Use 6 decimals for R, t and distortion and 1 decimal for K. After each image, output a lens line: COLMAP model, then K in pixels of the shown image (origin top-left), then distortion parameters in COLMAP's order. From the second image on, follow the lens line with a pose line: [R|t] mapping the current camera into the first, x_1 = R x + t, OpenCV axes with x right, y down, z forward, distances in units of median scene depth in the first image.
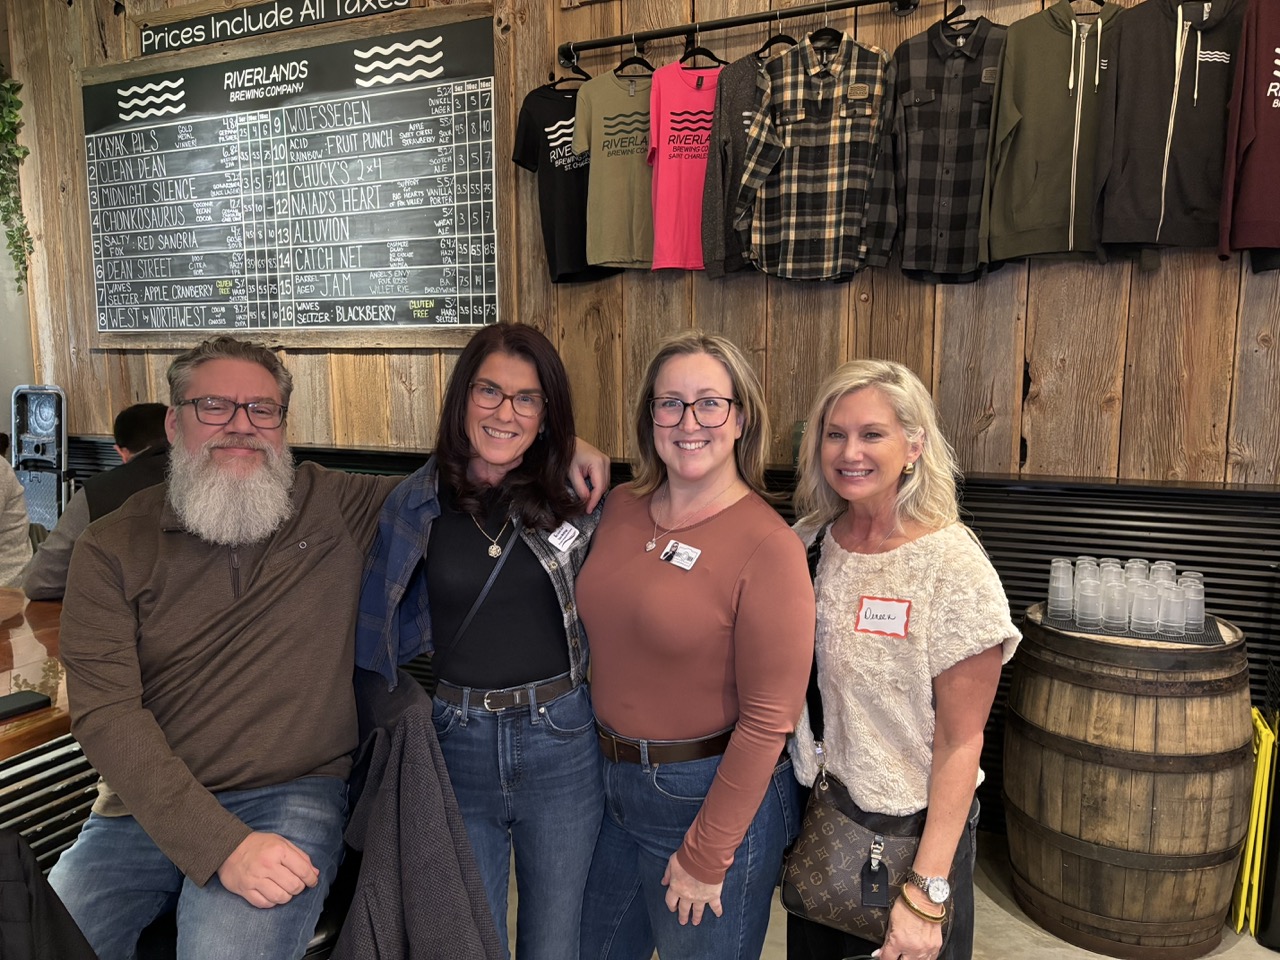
lens RADIAL K [[962.5, 0, 636.3], [0, 962.5, 483.6], [0, 0, 1]] dist [0.046940, -0.043288]
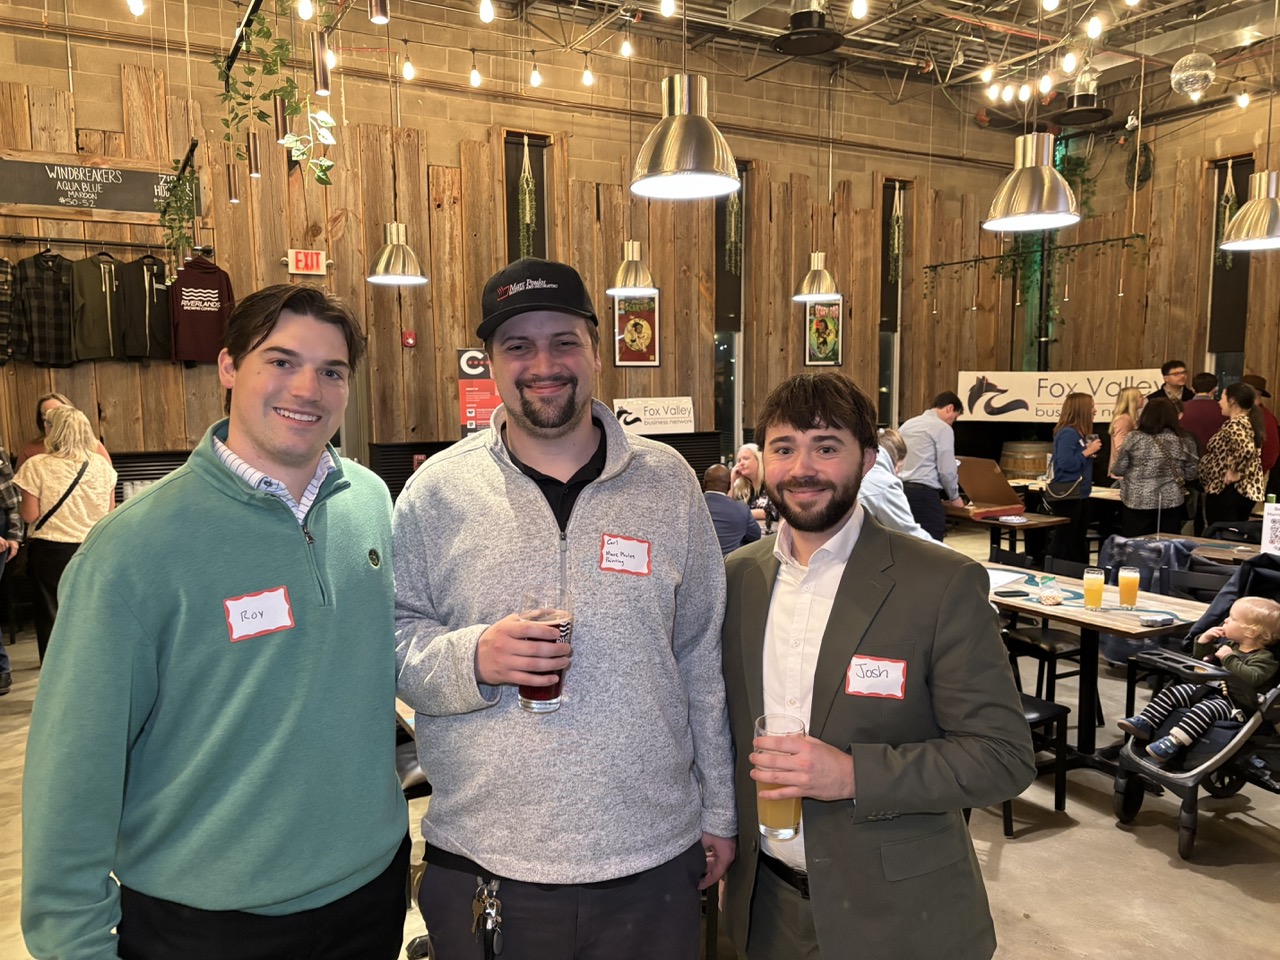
lens RADIAL K [[962.5, 0, 621.0], [0, 962.5, 489.7], [0, 0, 1]] dist [0.046940, -0.043288]
pose [[0.588022, -0.082300, 0.804647, -0.633030], [0.119466, 0.992736, 0.014235, 0.164490], [-0.799973, 0.087757, 0.593583, -1.145942]]
